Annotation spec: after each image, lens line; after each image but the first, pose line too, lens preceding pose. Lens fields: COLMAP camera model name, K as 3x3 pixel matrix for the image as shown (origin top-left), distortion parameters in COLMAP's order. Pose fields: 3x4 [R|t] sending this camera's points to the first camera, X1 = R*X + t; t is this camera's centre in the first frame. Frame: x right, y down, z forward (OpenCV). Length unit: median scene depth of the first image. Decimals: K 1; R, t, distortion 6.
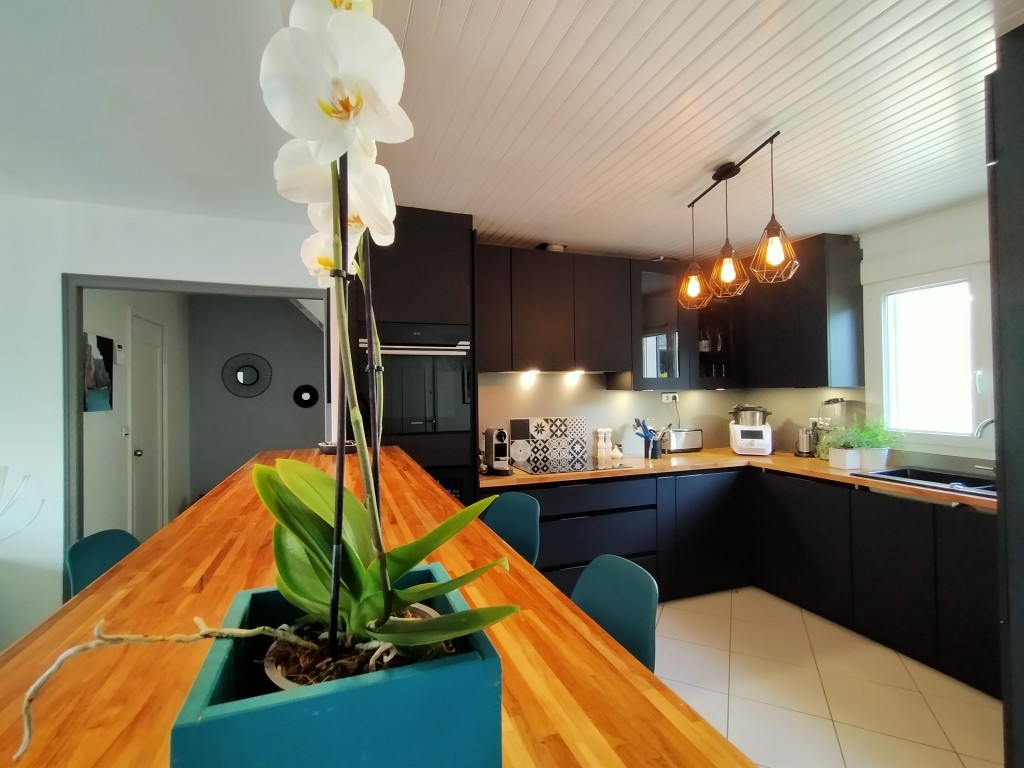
lens RADIAL K [[471.1, 0, 504.3], [0, 471.1, 382.6], [0, 0, 1]] dist [-0.012295, 0.003819]
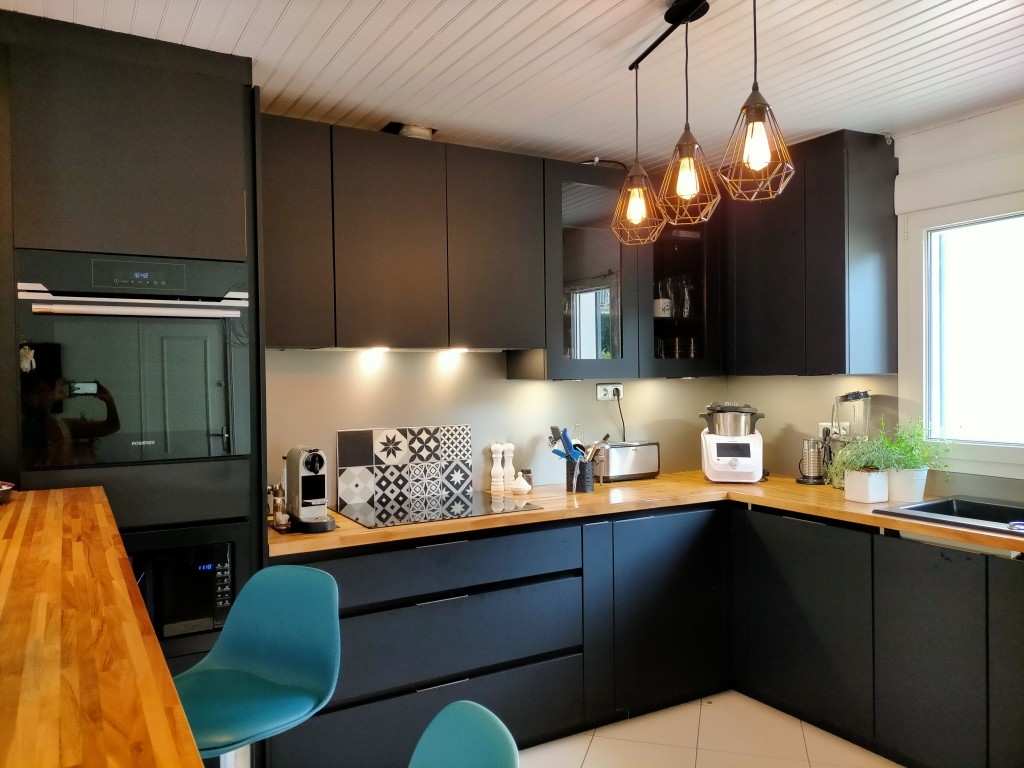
lens RADIAL K [[763.4, 0, 508.7], [0, 763.4, 389.5], [0, 0, 1]] dist [0.038859, -0.058637]
pose [[0.984094, -0.004463, 0.177590, 0.053831], [-0.001077, 0.999516, 0.031085, -0.002084], [-0.177643, -0.030782, 0.983613, 0.052844]]
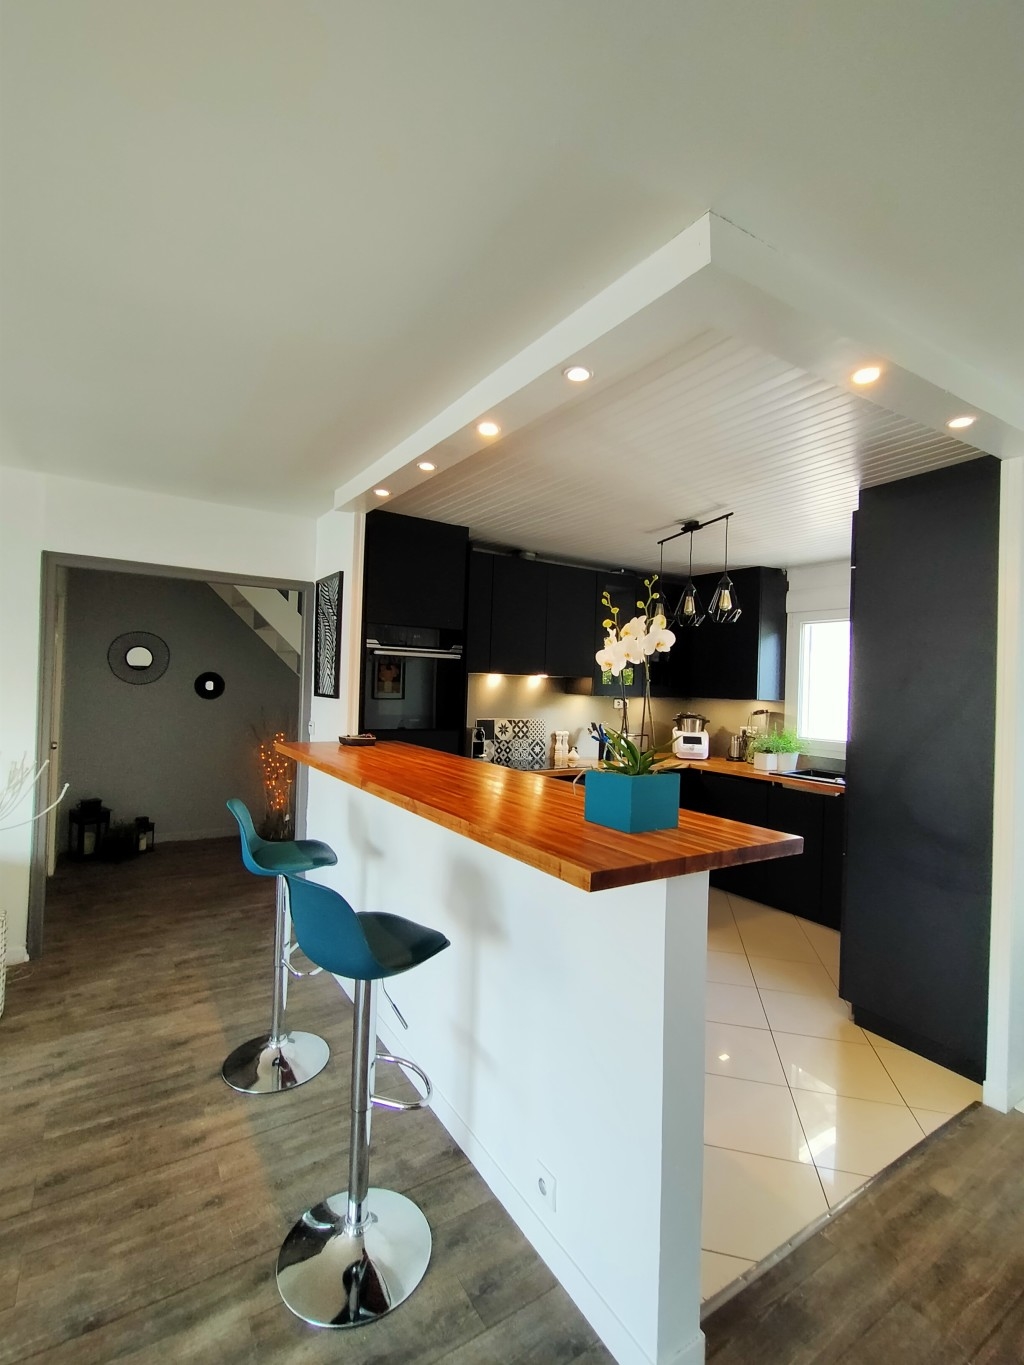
lens RADIAL K [[628.0, 0, 515.0], [0, 628.0, 681.6], [0, 0, 1]] dist [-0.012295, 0.003819]
pose [[0.971933, 0.043553, 0.231190, -0.232728], [-0.046459, 0.998895, 0.007136, -0.017808], [-0.230624, -0.017677, 0.972882, -0.344978]]
